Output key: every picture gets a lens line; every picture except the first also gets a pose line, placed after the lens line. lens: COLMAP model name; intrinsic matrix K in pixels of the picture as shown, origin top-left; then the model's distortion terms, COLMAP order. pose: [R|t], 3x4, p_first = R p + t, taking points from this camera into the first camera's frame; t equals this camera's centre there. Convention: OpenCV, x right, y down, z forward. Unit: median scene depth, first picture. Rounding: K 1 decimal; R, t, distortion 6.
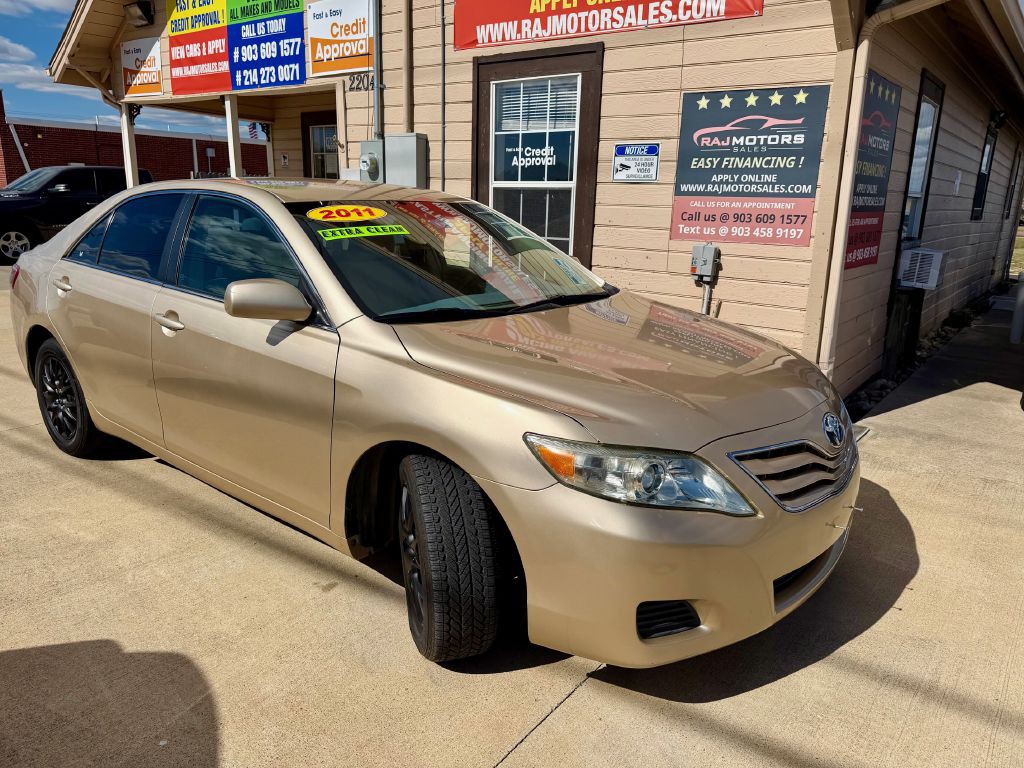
lens RADIAL K [[741.1, 0, 522.4], [0, 741.1, 386.8], [0, 0, 1]] dist [0.017694, -0.010834]
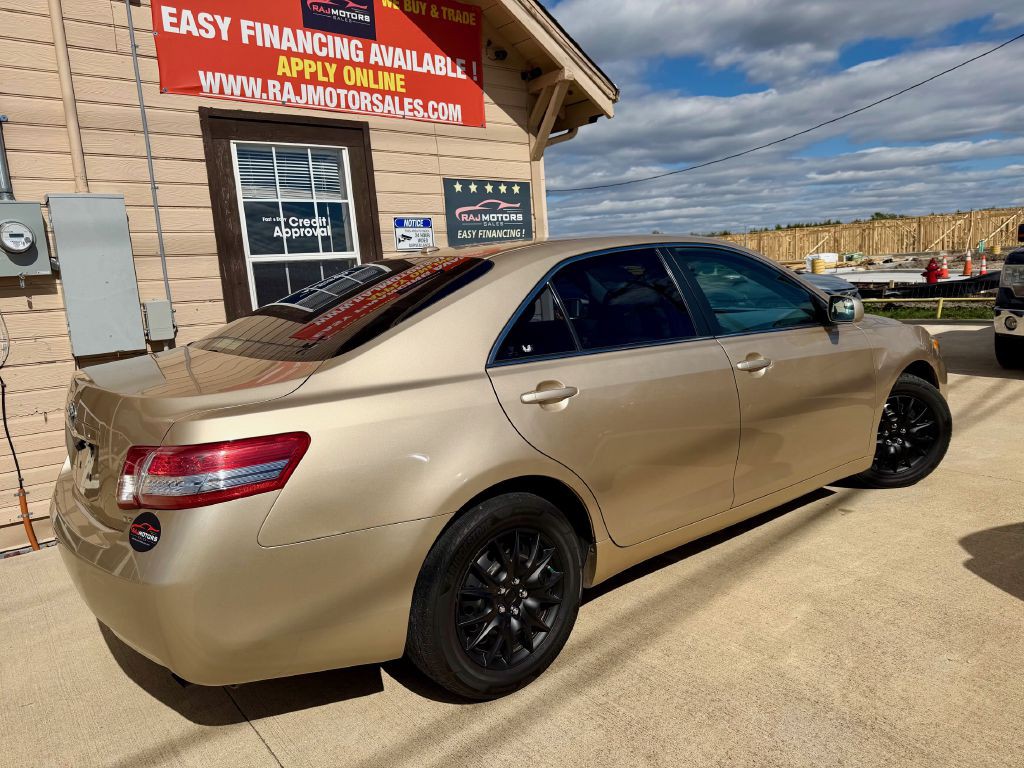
lens RADIAL K [[734.0, 0, 520.6], [0, 734.0, 387.3], [0, 0, 1]] dist [0.110146, -0.134156]
pose [[0.243335, -0.190220, 0.951107, -0.940805], [0.297583, 0.947931, 0.113450, -0.161977], [-0.923164, 0.255427, 0.287271, 0.596935]]
